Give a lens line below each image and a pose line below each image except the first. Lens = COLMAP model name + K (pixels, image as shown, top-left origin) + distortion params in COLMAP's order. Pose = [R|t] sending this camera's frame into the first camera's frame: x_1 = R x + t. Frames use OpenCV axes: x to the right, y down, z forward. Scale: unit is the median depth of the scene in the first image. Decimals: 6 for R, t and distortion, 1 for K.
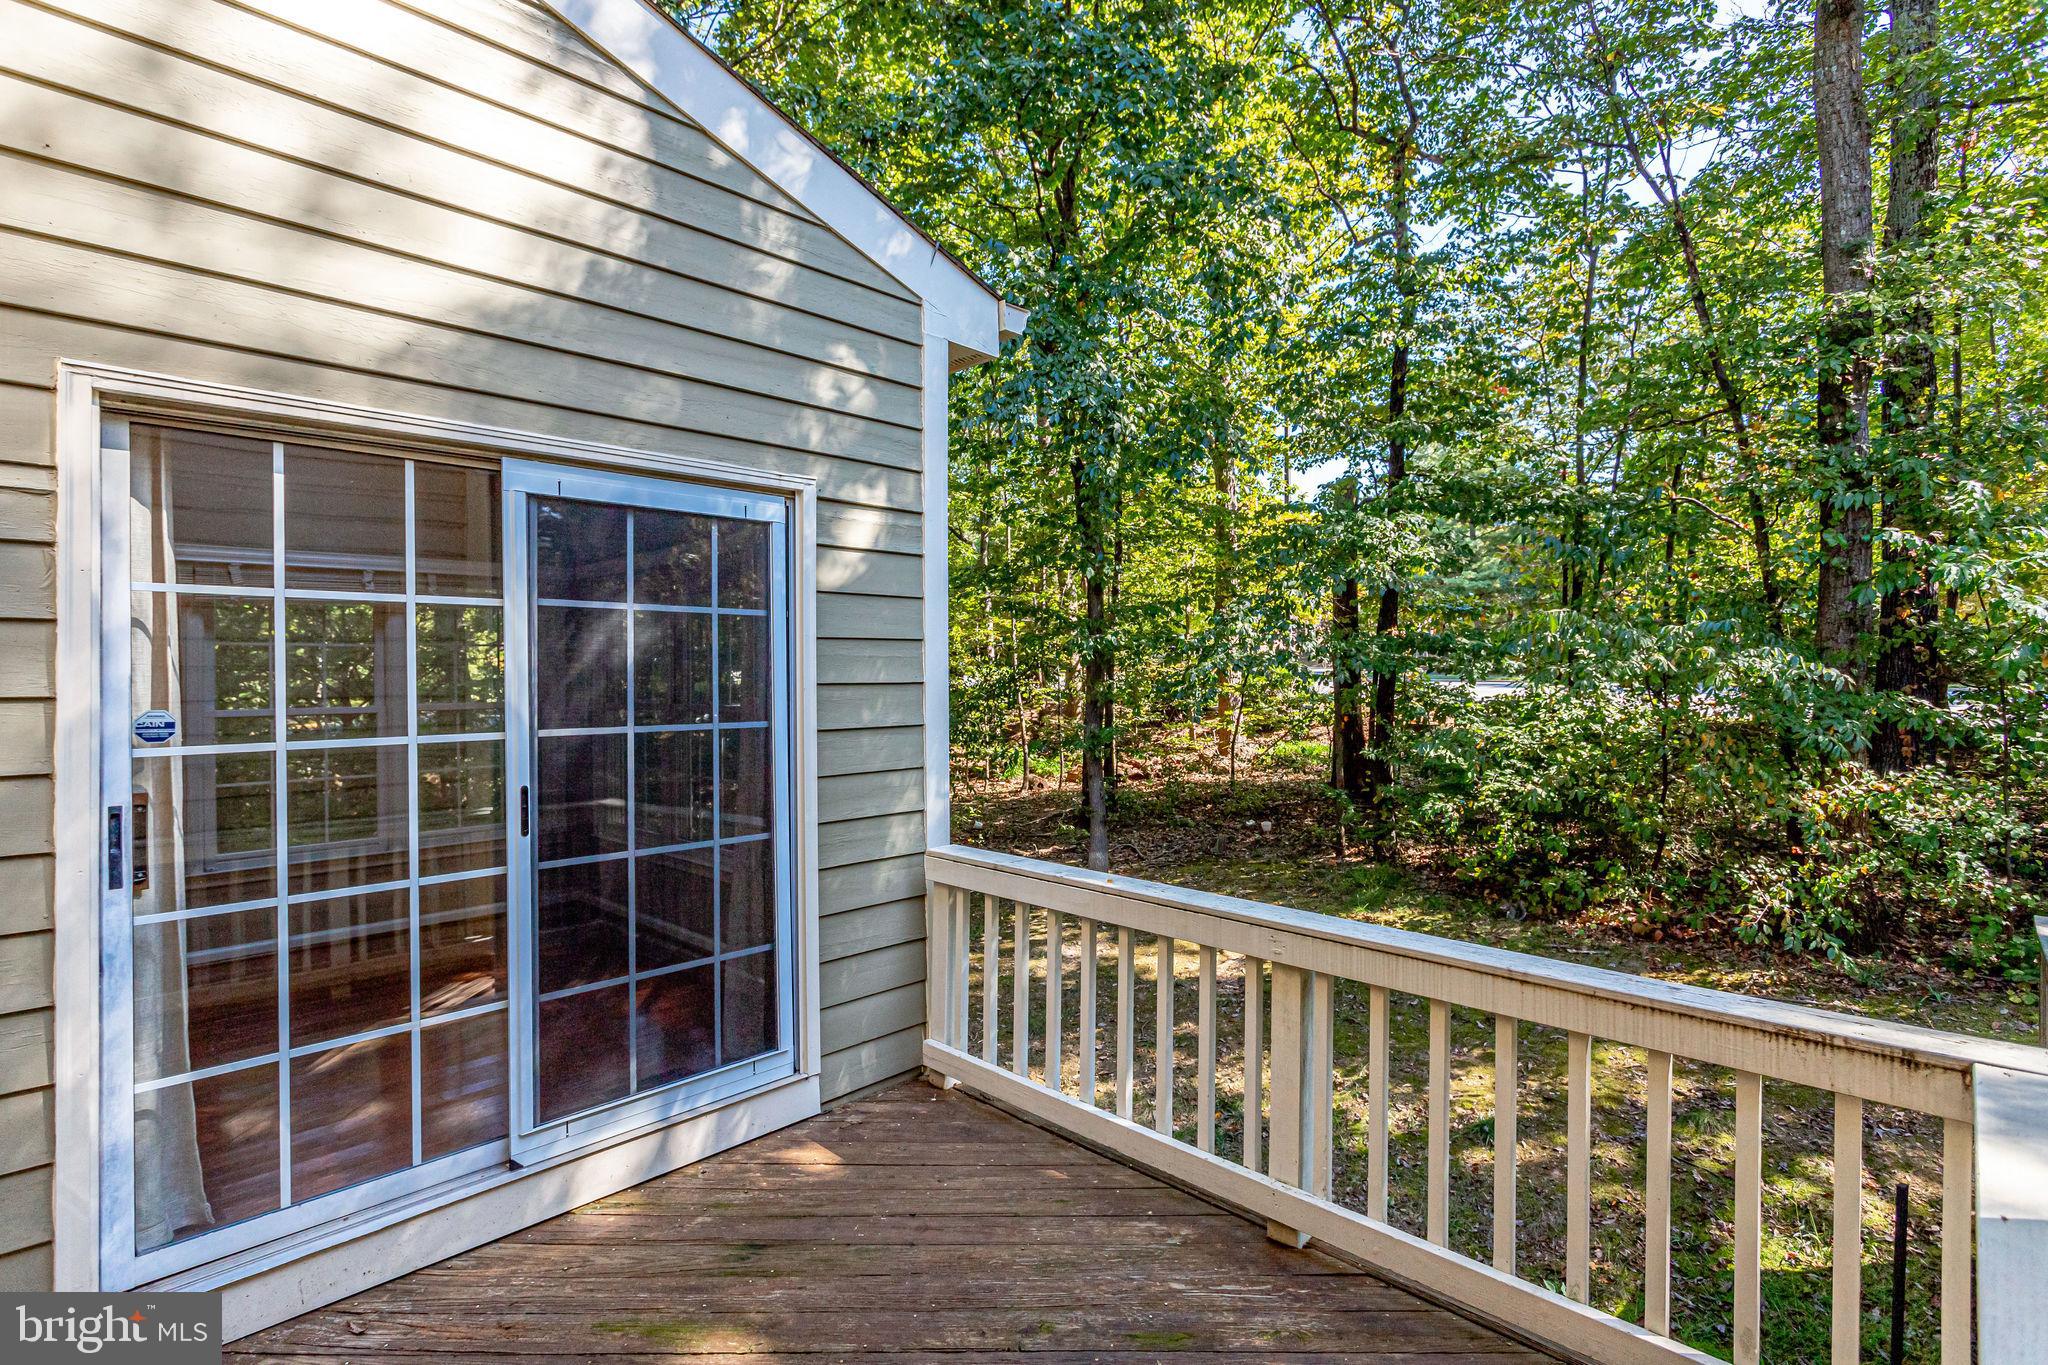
lens RADIAL K [[977.6, 0, 1018.9], [0, 977.6, 658.6], [0, 0, 1]] dist [-0.002447, 0.000149]
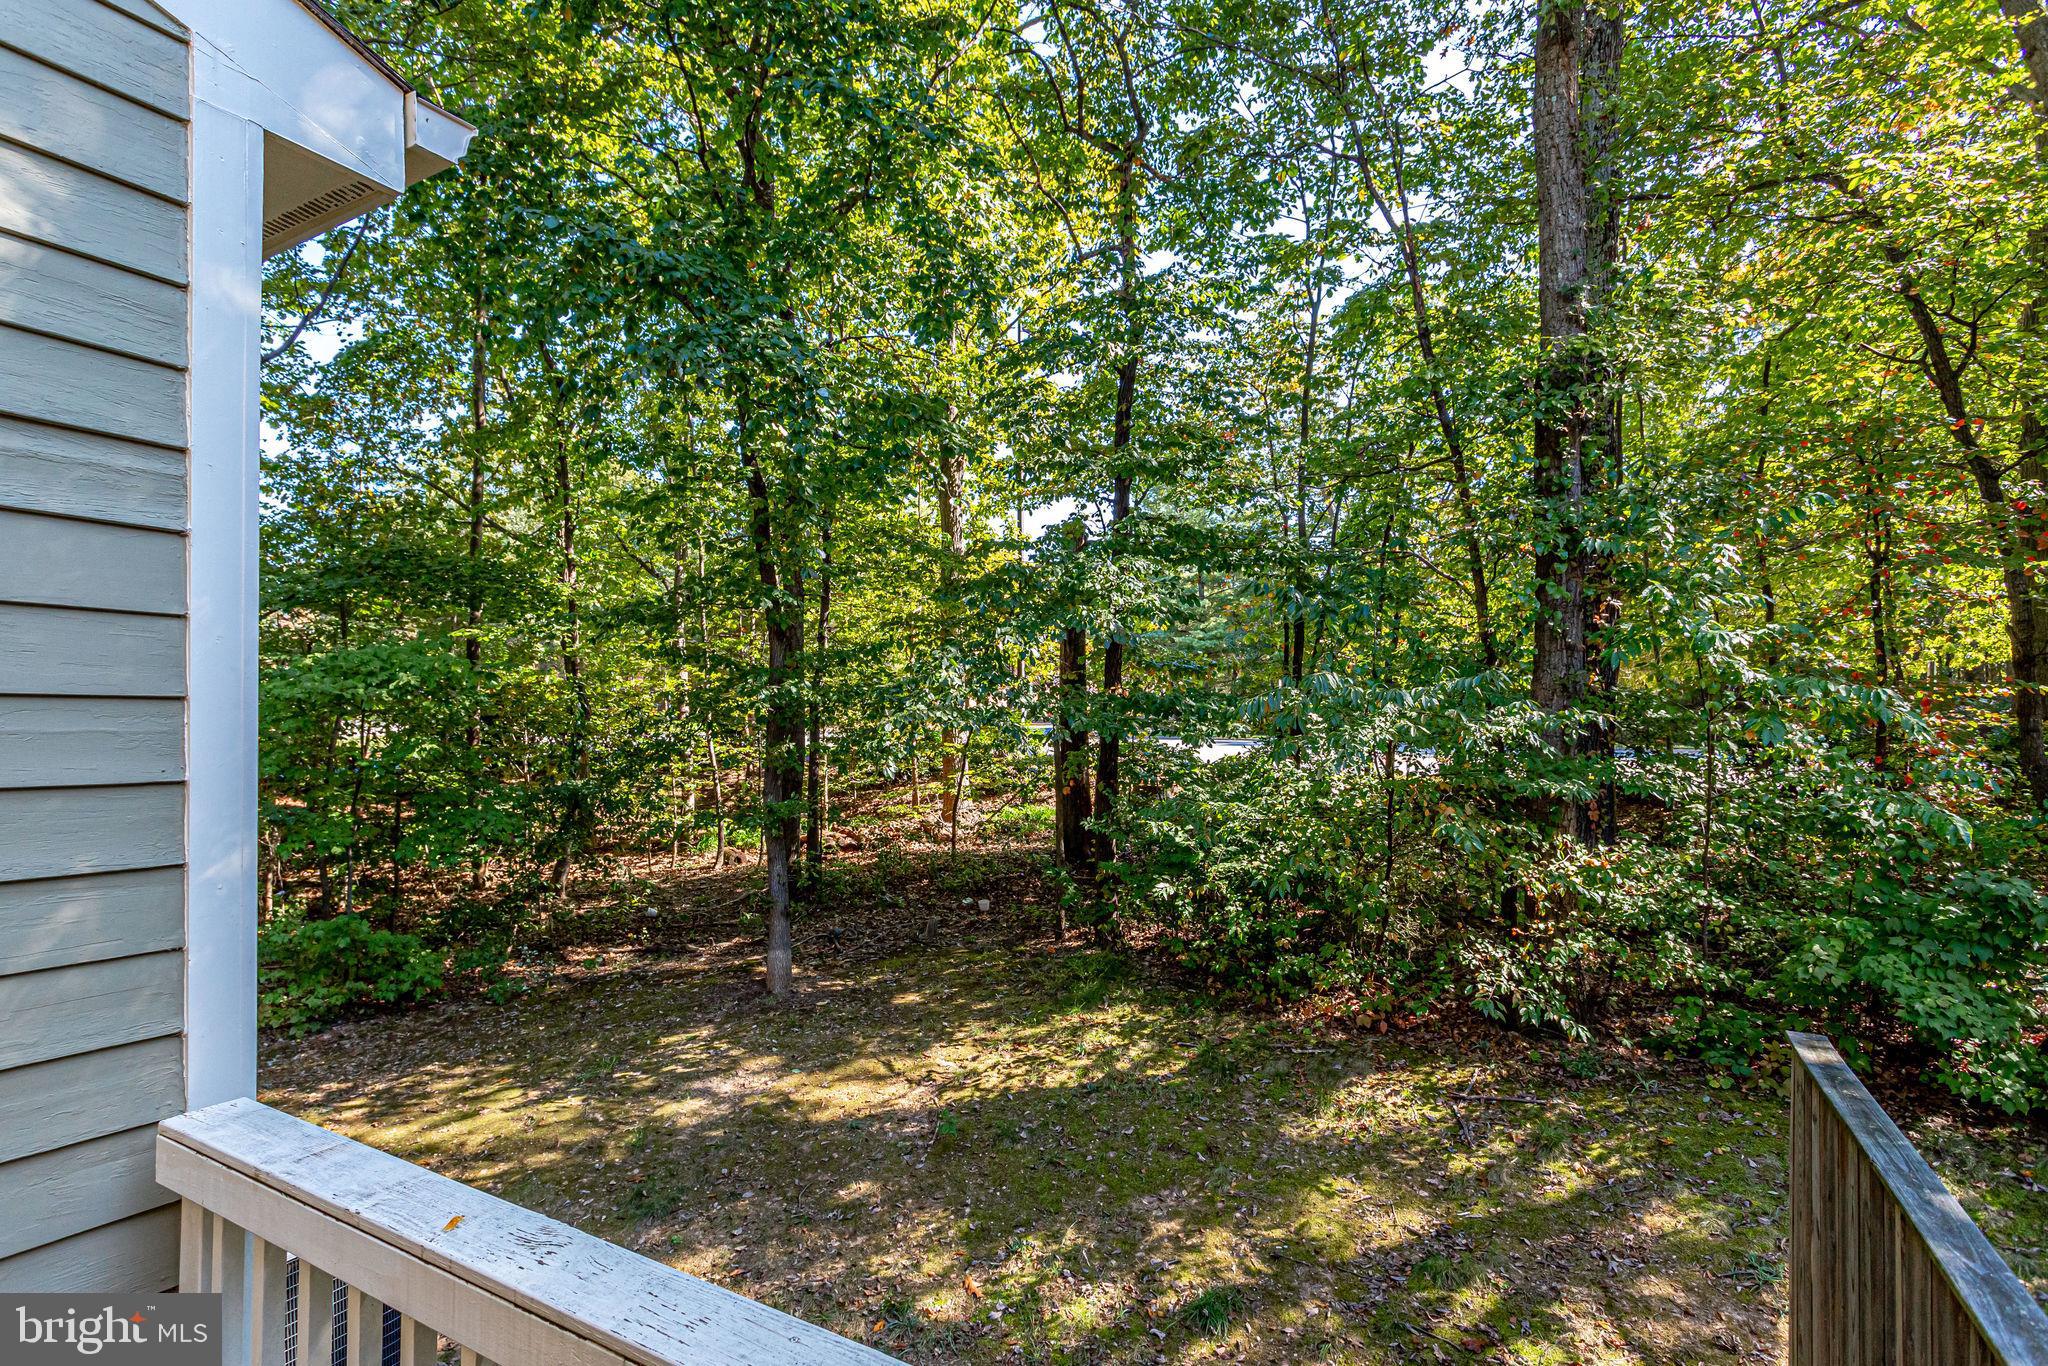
lens RADIAL K [[1002.4, 0, 1024.4], [0, 1002.4, 690.7], [0, 0, 1]] dist [-0.046013, 0.029387]
pose [[0.966437, 0.015744, 0.256421, 0.061893], [-0.010366, 0.999697, -0.022308, -0.004459], [-0.256694, 0.018901, 0.966308, 0.127217]]
